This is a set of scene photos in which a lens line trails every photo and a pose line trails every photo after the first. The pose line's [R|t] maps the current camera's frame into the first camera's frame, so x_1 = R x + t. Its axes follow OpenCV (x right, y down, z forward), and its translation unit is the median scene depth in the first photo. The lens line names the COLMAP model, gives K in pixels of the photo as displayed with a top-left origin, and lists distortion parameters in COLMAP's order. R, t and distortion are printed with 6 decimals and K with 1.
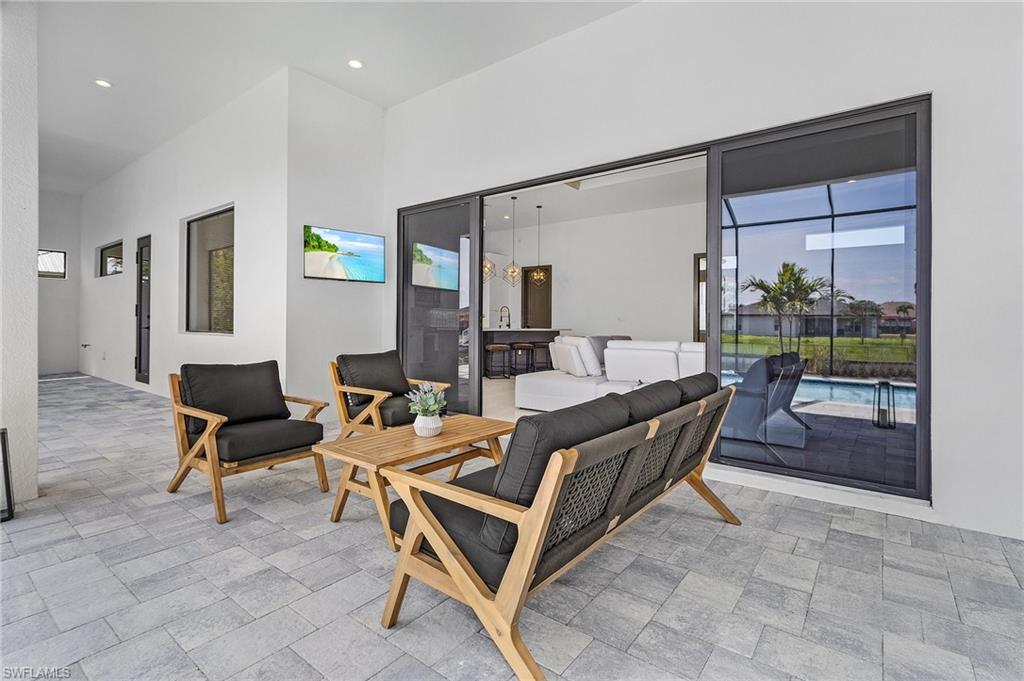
lens RADIAL K [[477.8, 0, 509.5], [0, 477.8, 330.0], [0, 0, 1]] dist [0.001041, 0.000705]
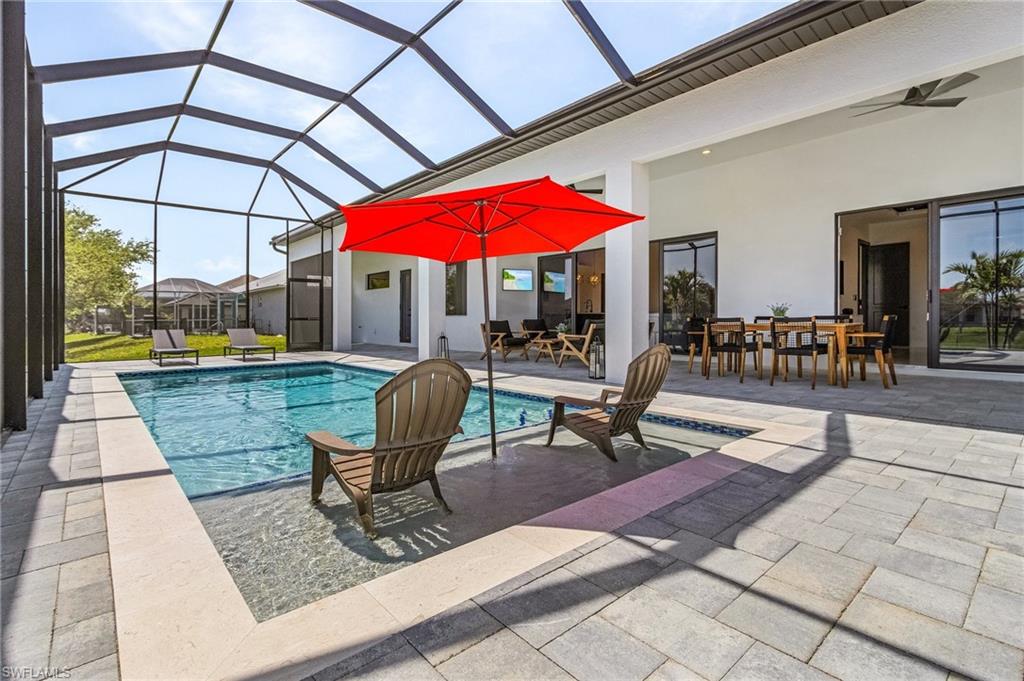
lens RADIAL K [[481.1, 0, 490.8], [0, 481.1, 328.0], [0, 0, 1]] dist [-0.002917, 0.000307]
pose [[0.974025, -0.015331, -0.225922, 0.060230], [0.016633, 0.999854, 0.003860, 0.068371], [0.225830, -0.007518, 0.974138, -1.362272]]
